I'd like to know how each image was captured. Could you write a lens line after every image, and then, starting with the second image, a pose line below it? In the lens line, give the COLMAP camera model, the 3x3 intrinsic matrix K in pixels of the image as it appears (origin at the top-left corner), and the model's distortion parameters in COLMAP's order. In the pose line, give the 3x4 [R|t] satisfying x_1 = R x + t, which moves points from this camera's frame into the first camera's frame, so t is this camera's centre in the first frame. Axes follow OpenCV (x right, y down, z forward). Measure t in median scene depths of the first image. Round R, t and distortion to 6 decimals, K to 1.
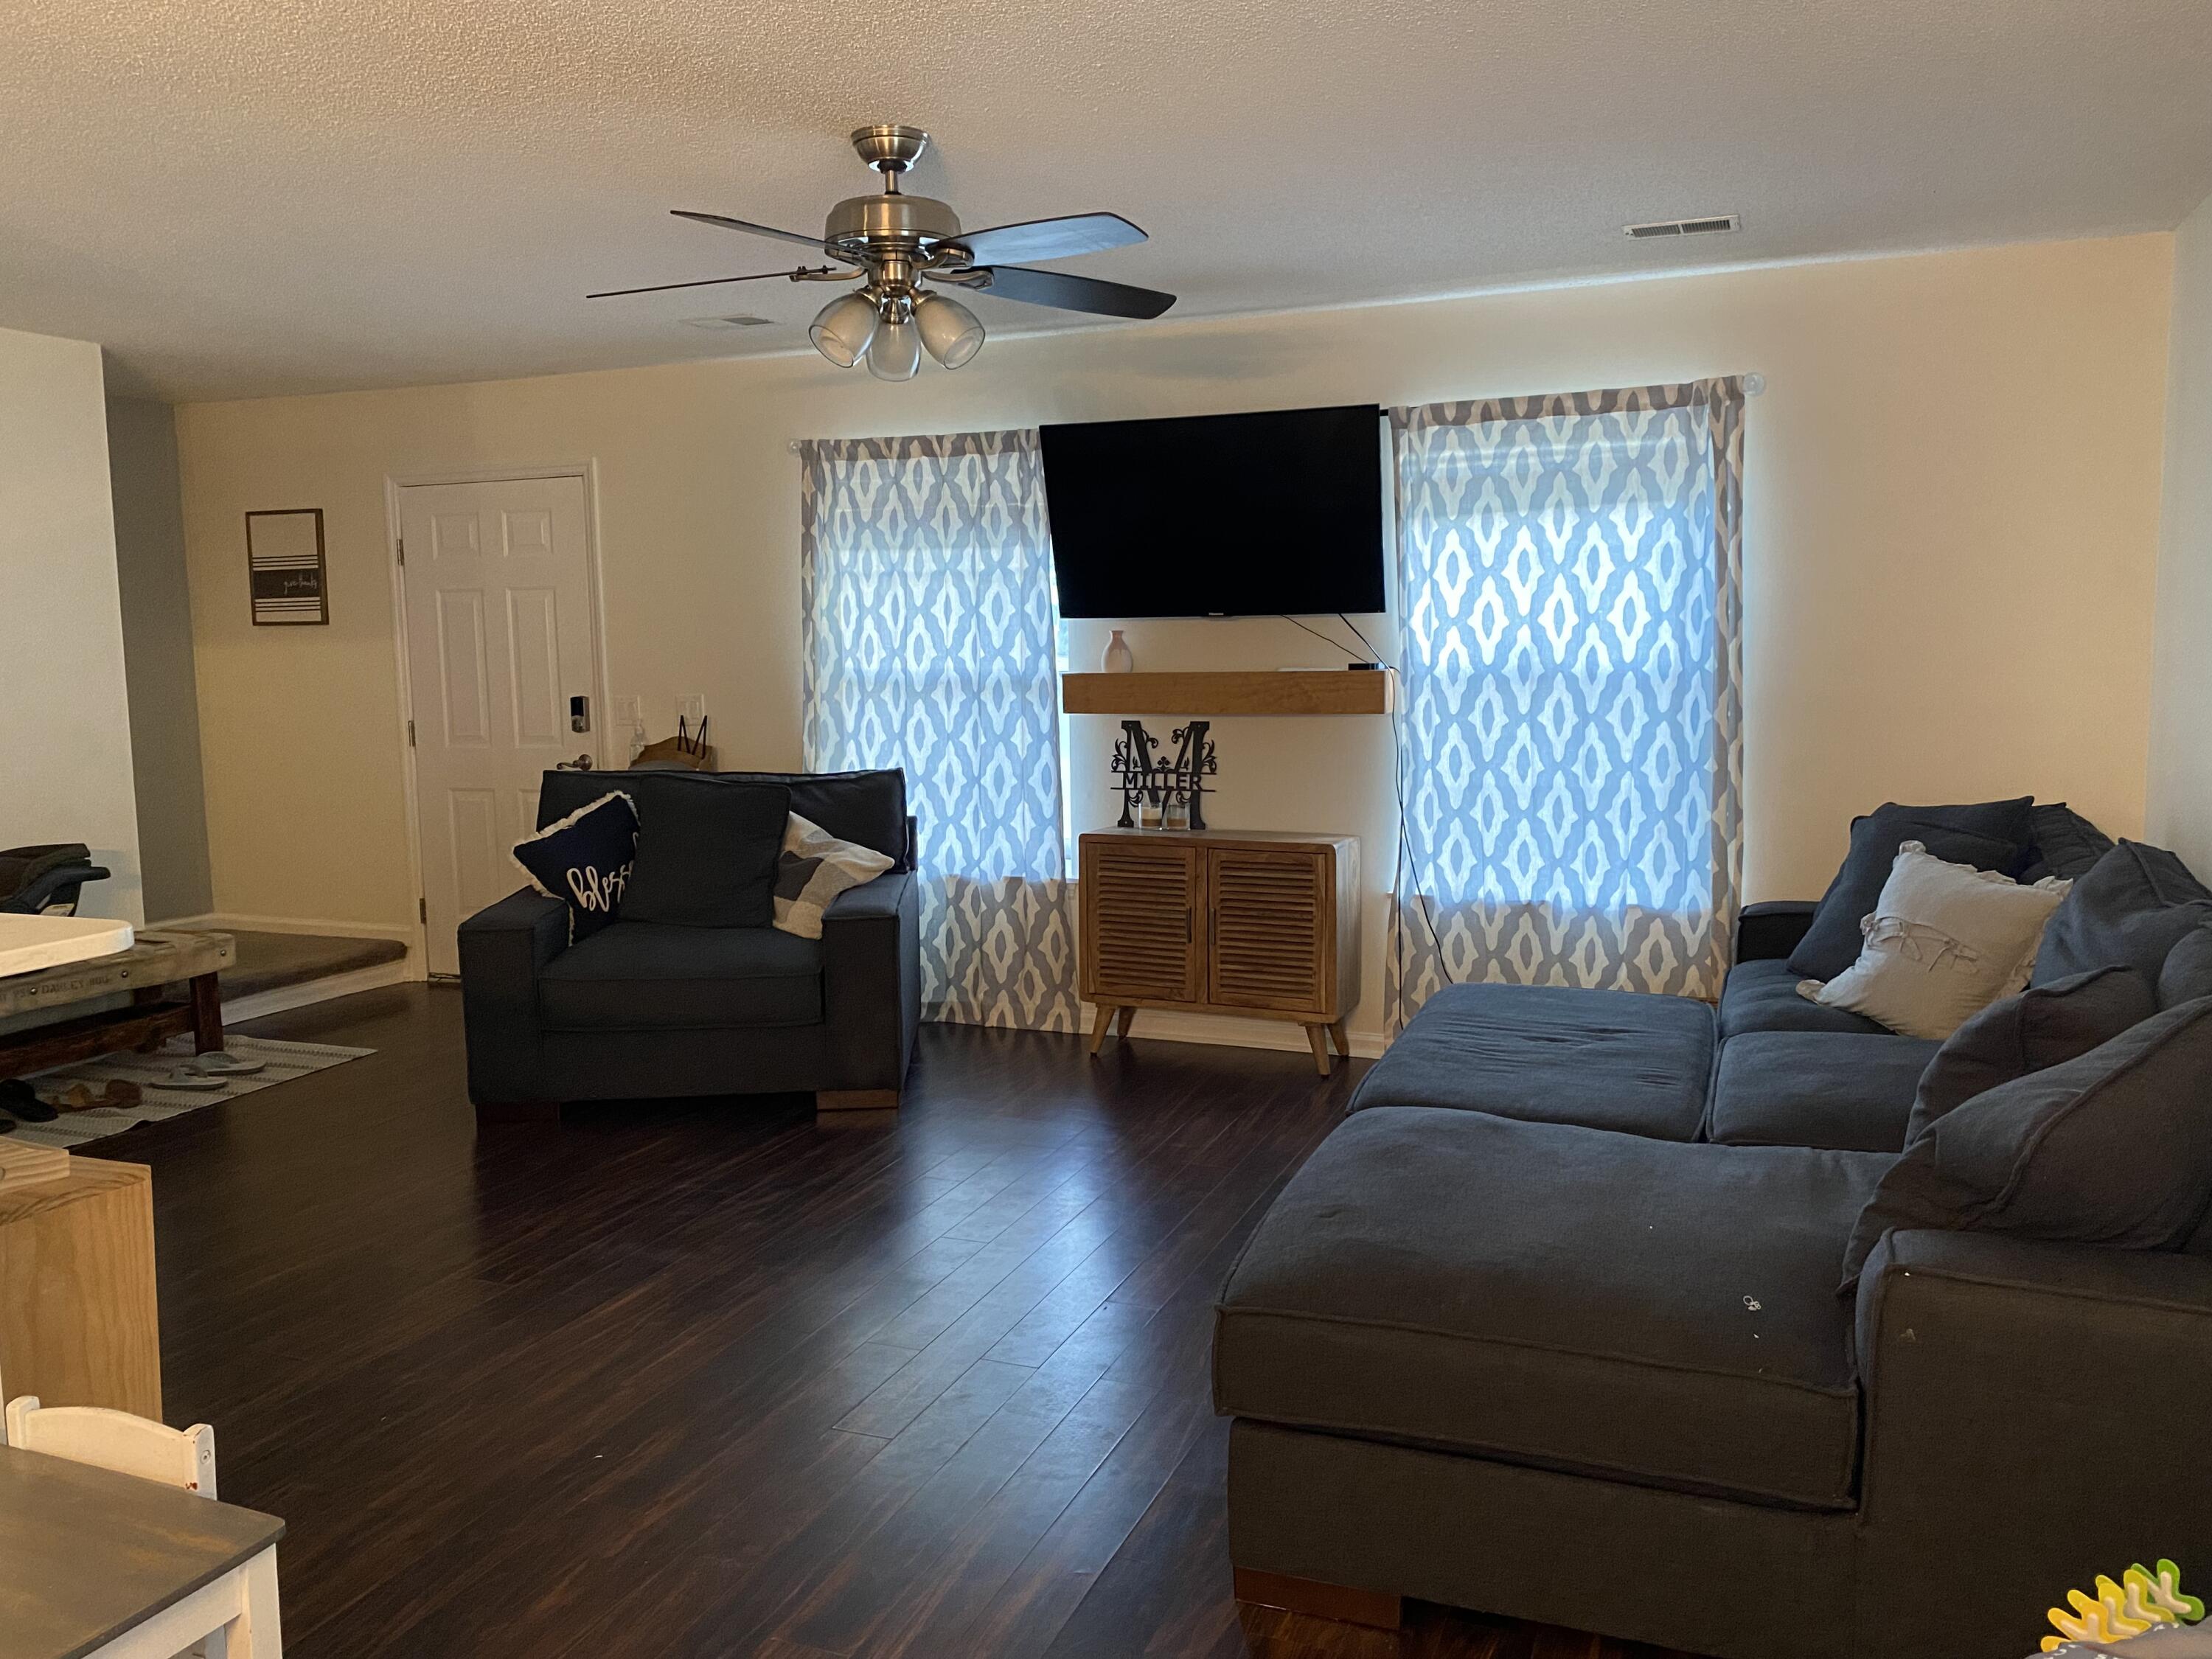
lens RADIAL K [[1706.7, 0, 1102.8], [0, 1706.7, 826.6], [0, 0, 1]] dist [0.037247, -0.021217]
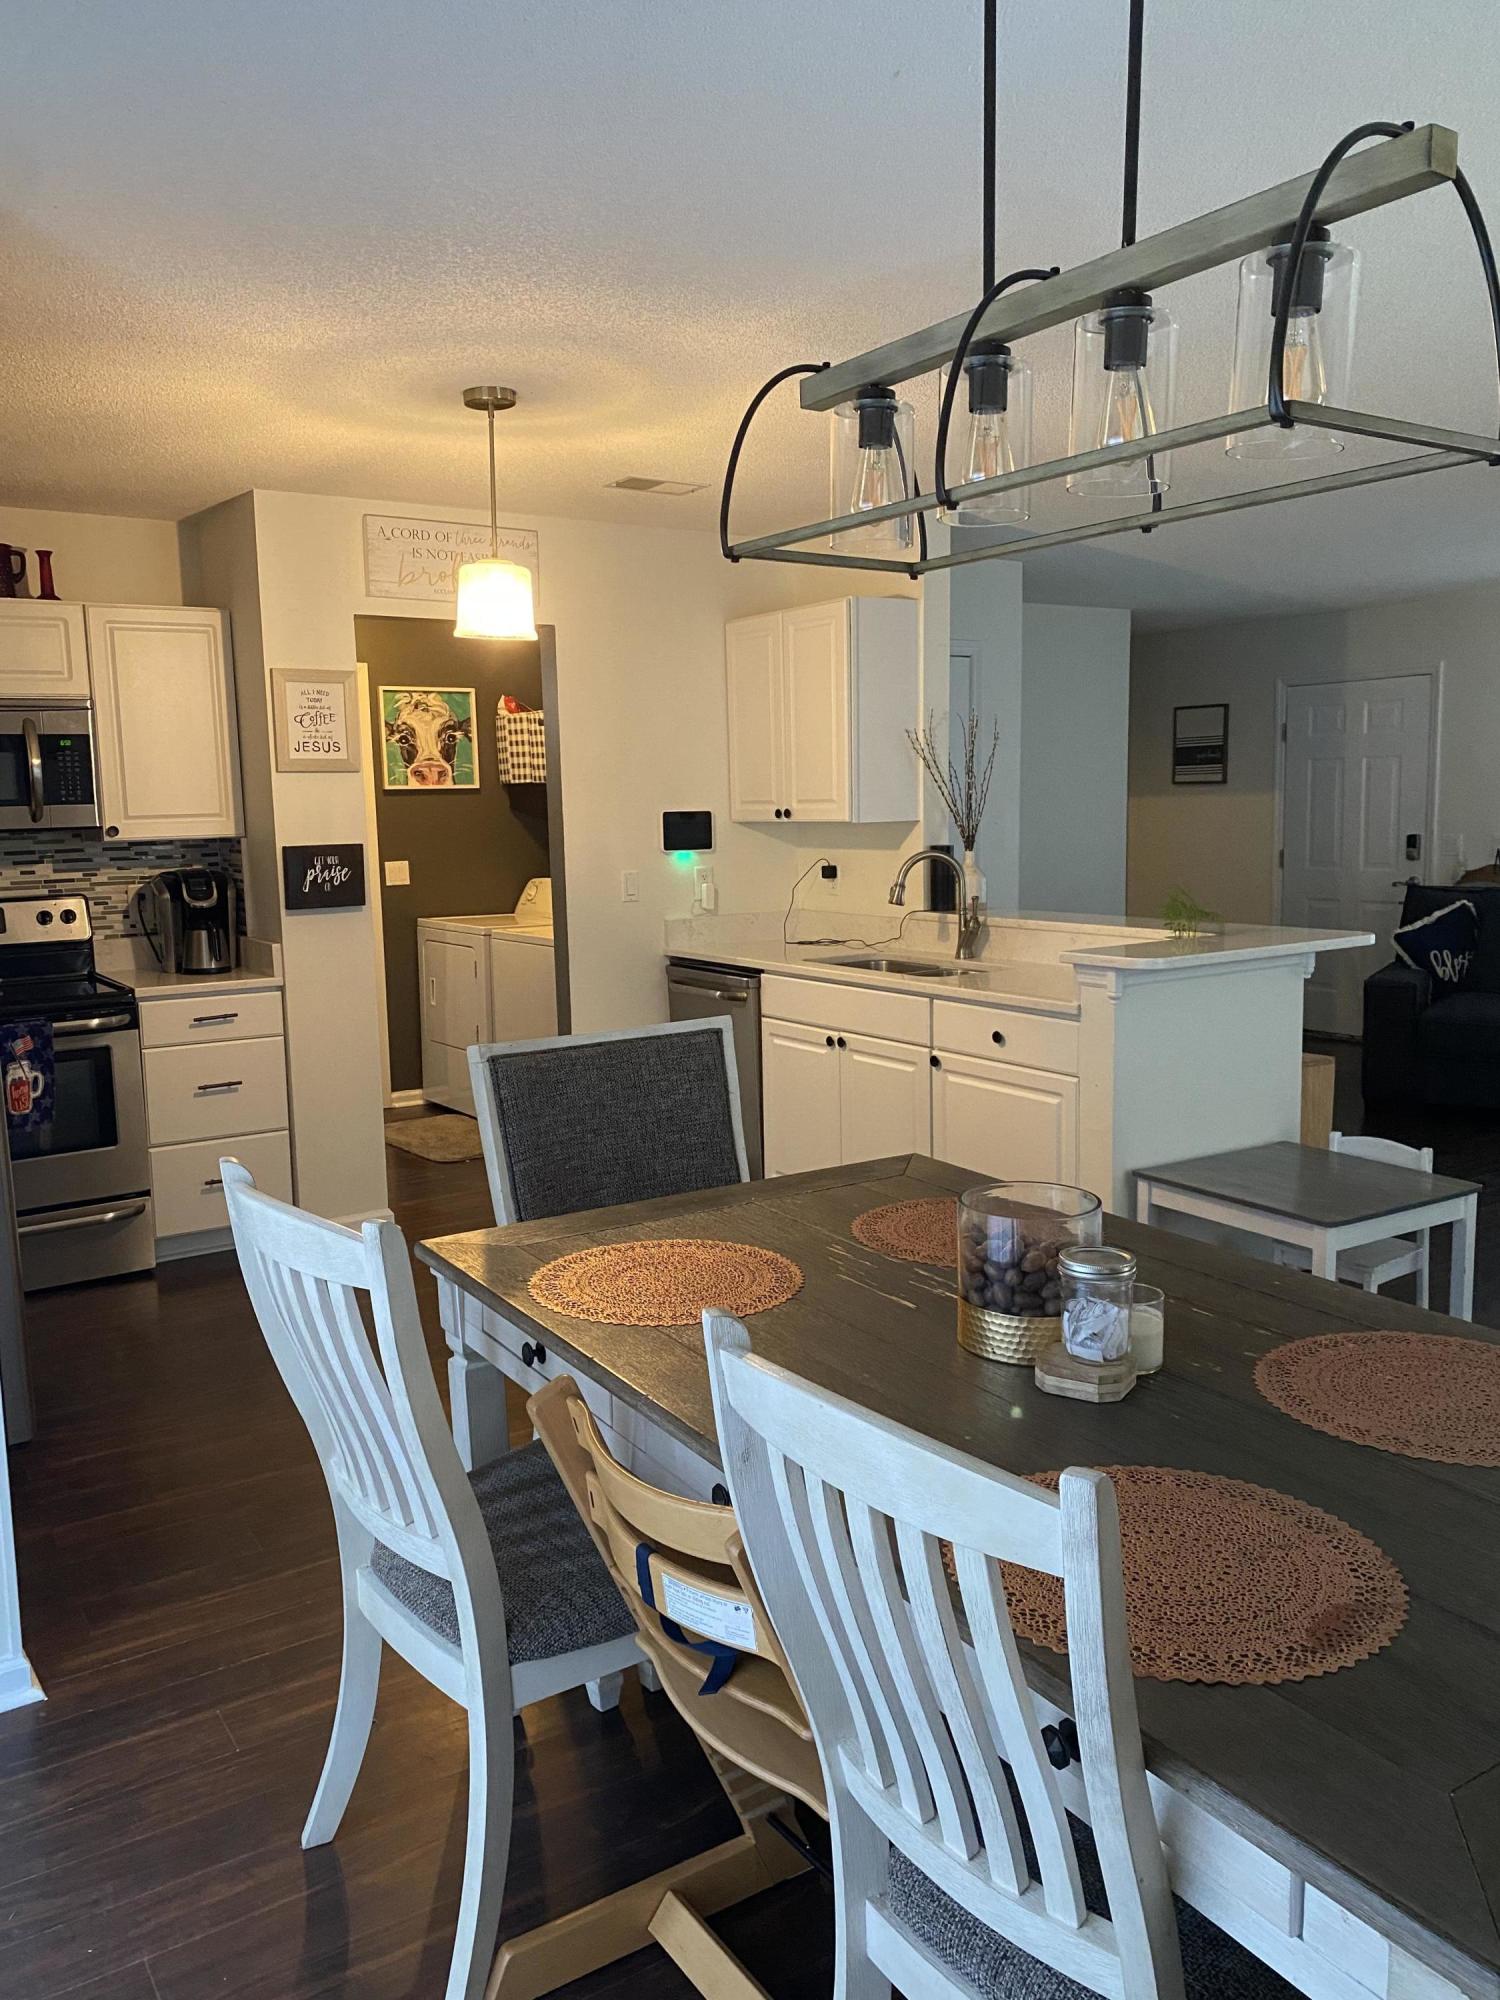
lens RADIAL K [[1543.1, 0, 762.6], [0, 1543.1, 996.2], [0, 0, 1]] dist [0.037247, -0.021217]
pose [[0.828442, 0.073475, -0.555235, -0.035676], [-0.058432, 0.997286, 0.044789, 0.030525], [0.557019, -0.004661, 0.830487, -0.353409]]
